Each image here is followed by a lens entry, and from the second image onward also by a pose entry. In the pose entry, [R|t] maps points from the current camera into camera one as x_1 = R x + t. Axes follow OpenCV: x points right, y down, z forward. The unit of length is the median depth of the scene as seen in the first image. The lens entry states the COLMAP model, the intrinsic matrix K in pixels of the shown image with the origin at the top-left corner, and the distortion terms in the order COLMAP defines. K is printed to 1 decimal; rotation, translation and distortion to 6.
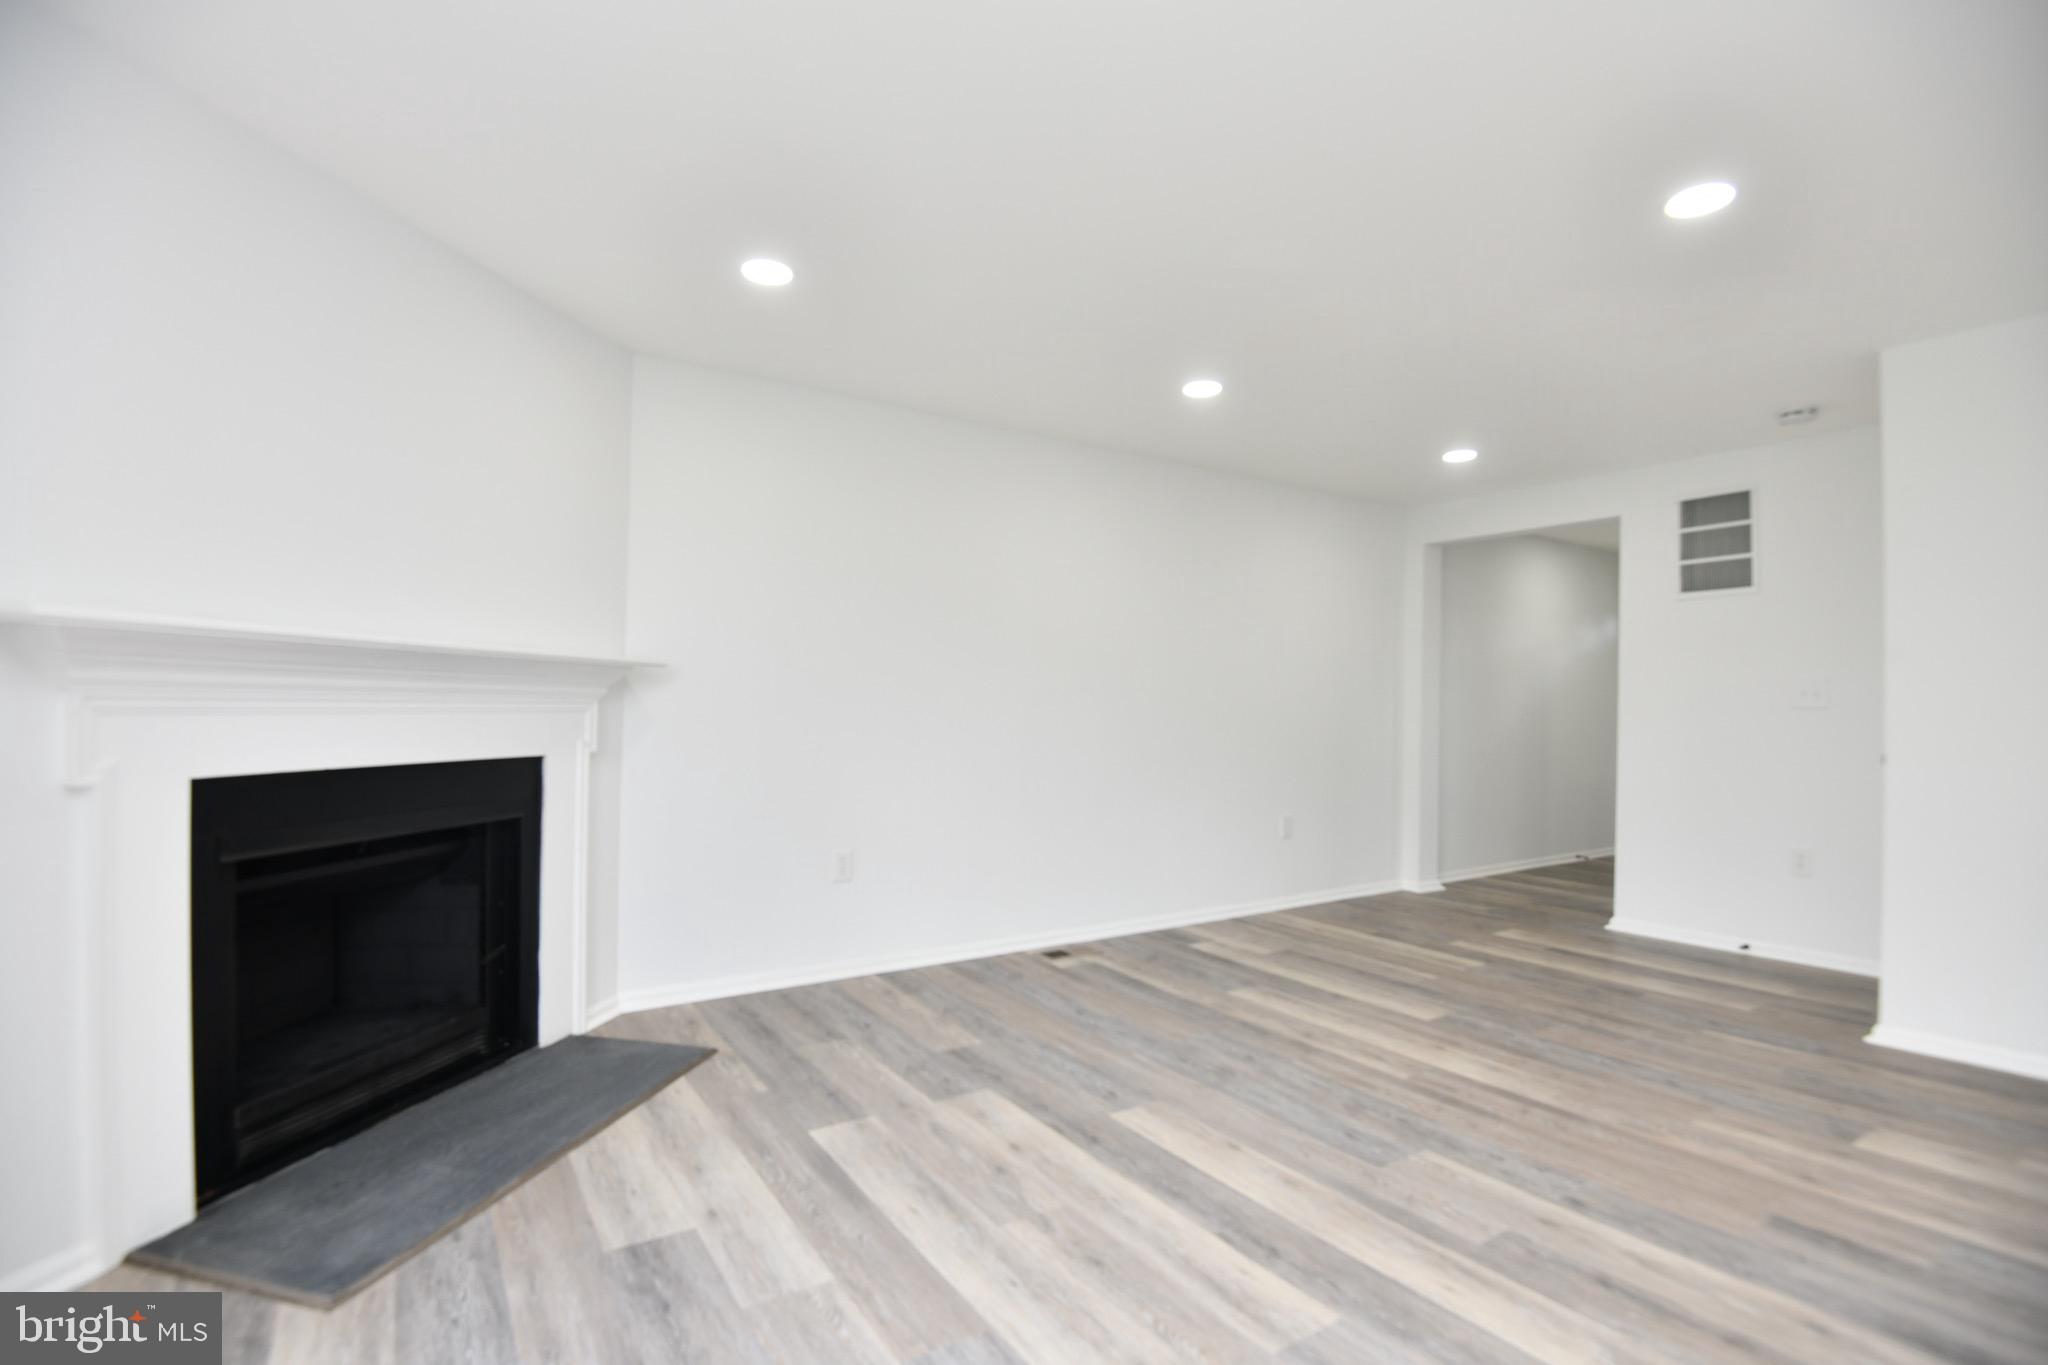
lens RADIAL K [[956.2, 0, 1024.0], [0, 956.2, 682.5], [0, 0, 1]] dist [-0.016658, -0.017910]
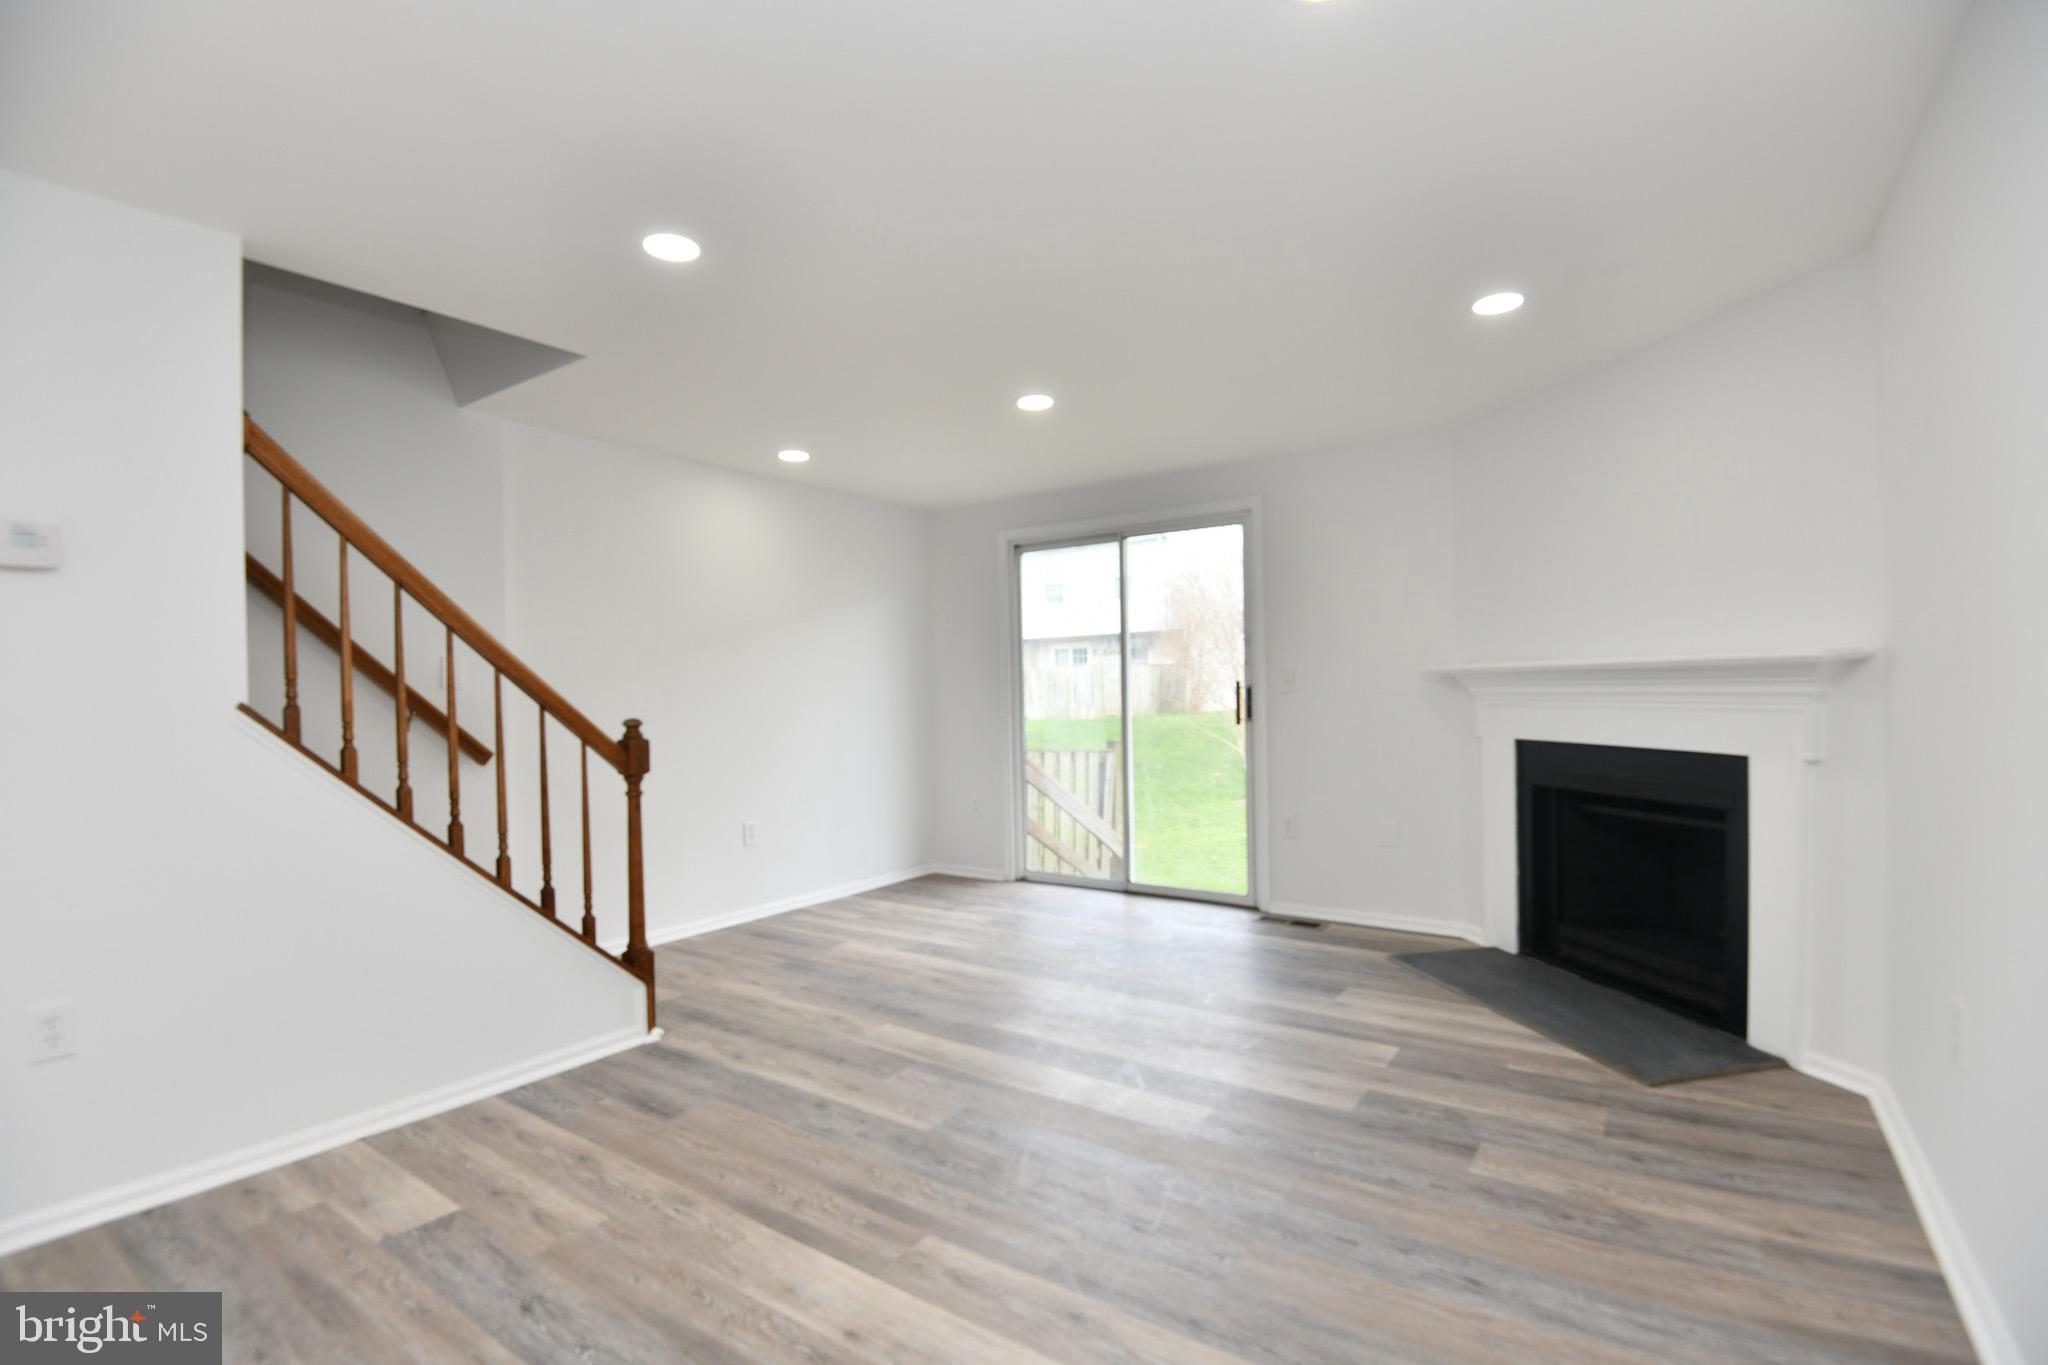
lens RADIAL K [[978.3, 0, 1024.0], [0, 978.3, 682.5], [0, 0, 1]] dist [-0.020921, -0.020480]
pose [[-0.926723, 0.003000, -0.375733, 0.552176], [0.016187, 0.999359, -0.031946, 0.018514], [0.375397, -0.035687, -0.926177, 1.566035]]
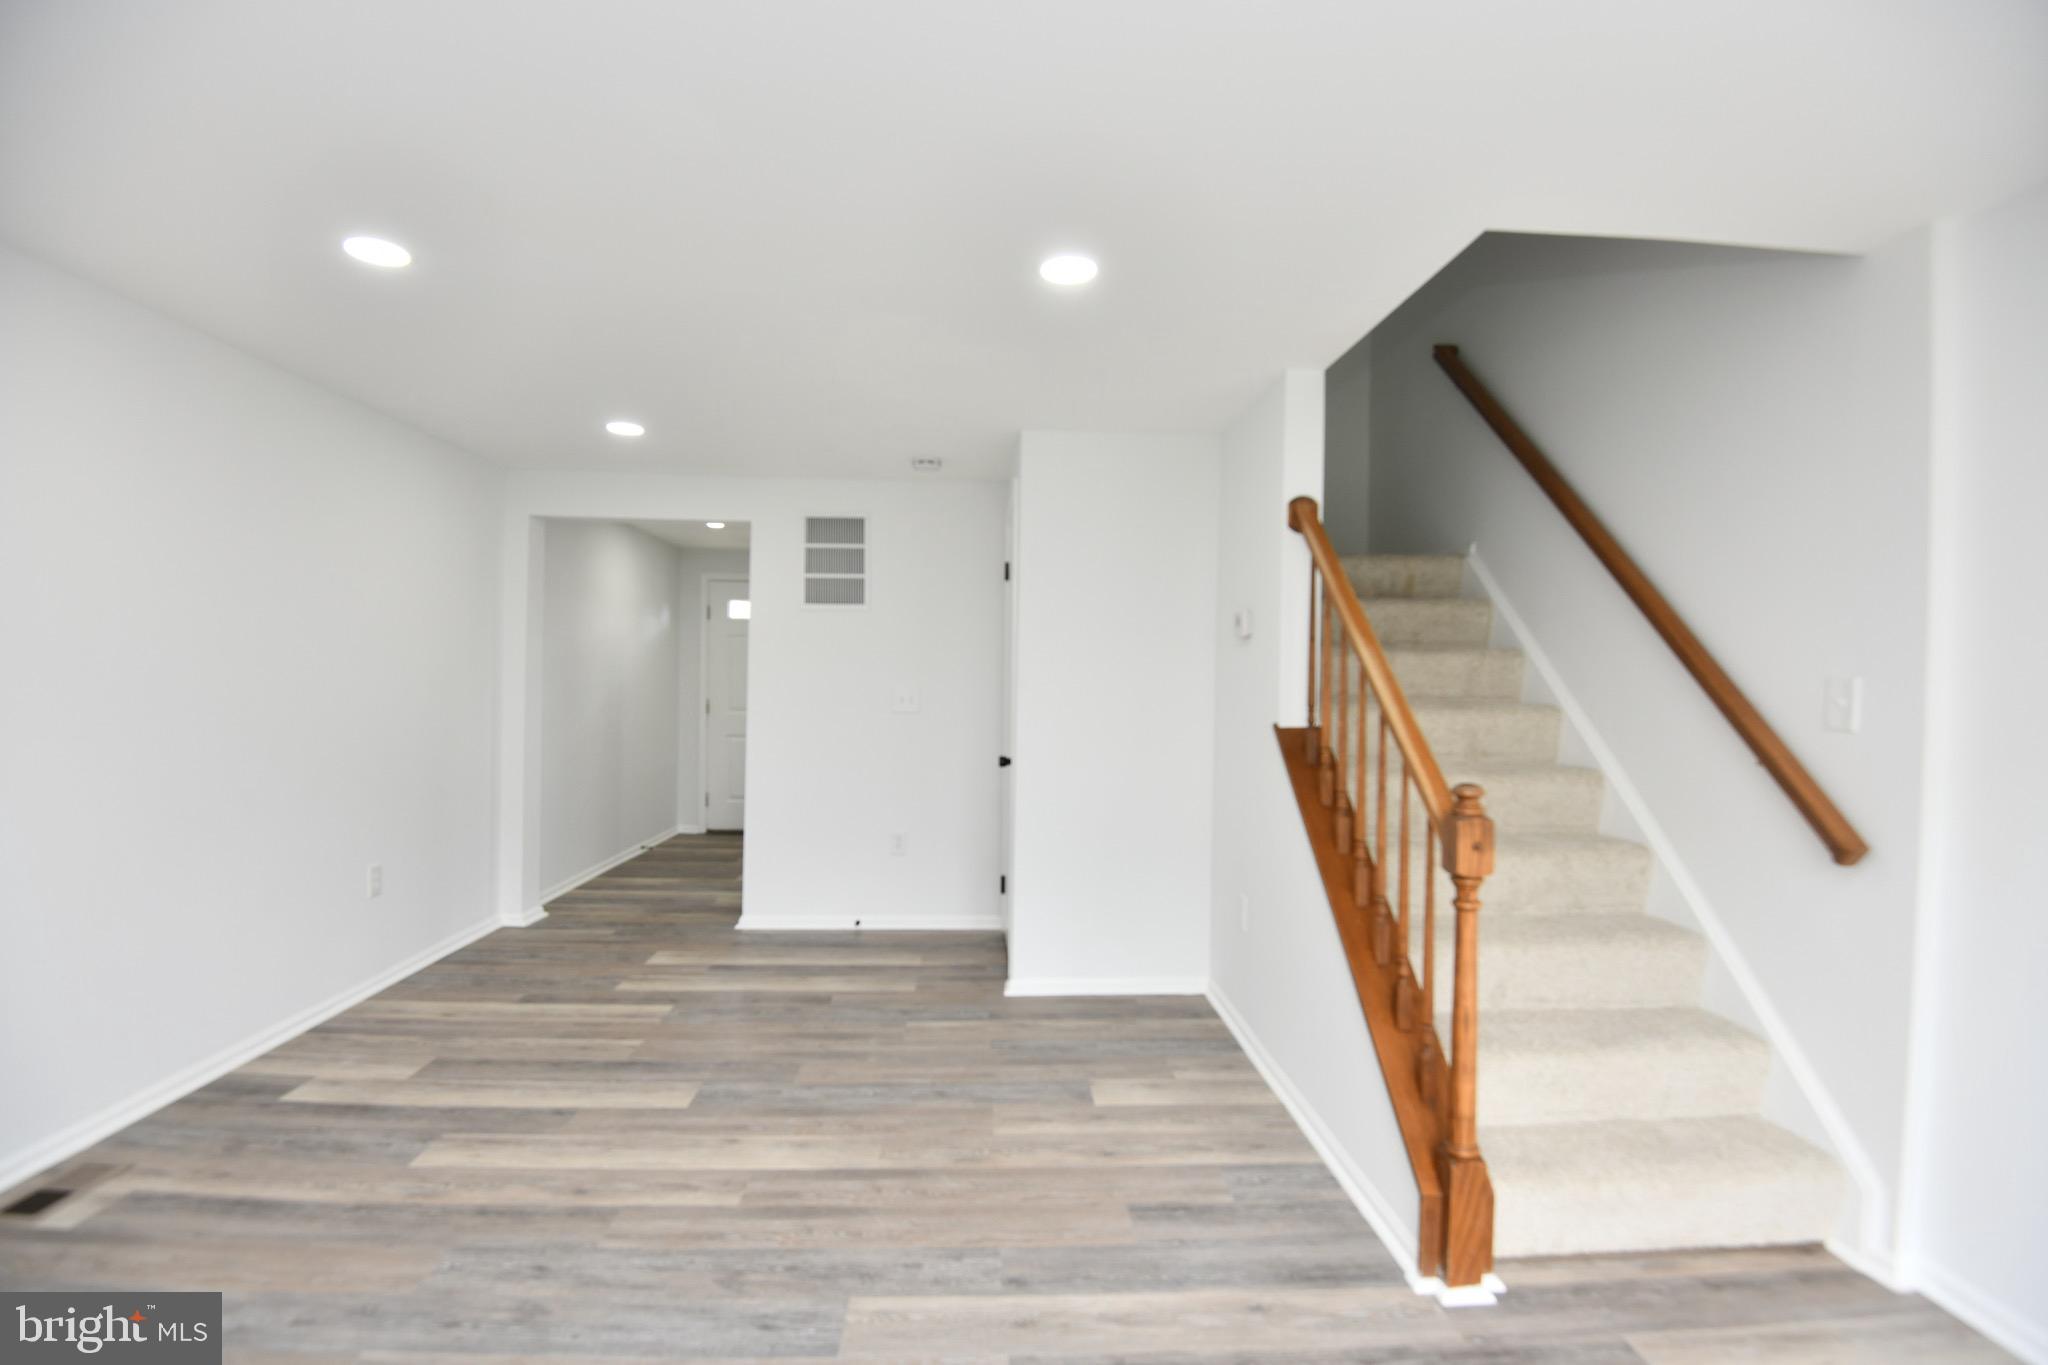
lens RADIAL K [[956.2, 0, 1024.0], [0, 956.2, 682.5], [0, 0, 1]] dist [-0.016658, -0.017910]
pose [[0.508986, -0.006944, 0.860747, -0.163731], [-0.029028, 0.999260, 0.025226, -0.059550], [-0.860285, -0.037825, 0.508408, 0.347285]]
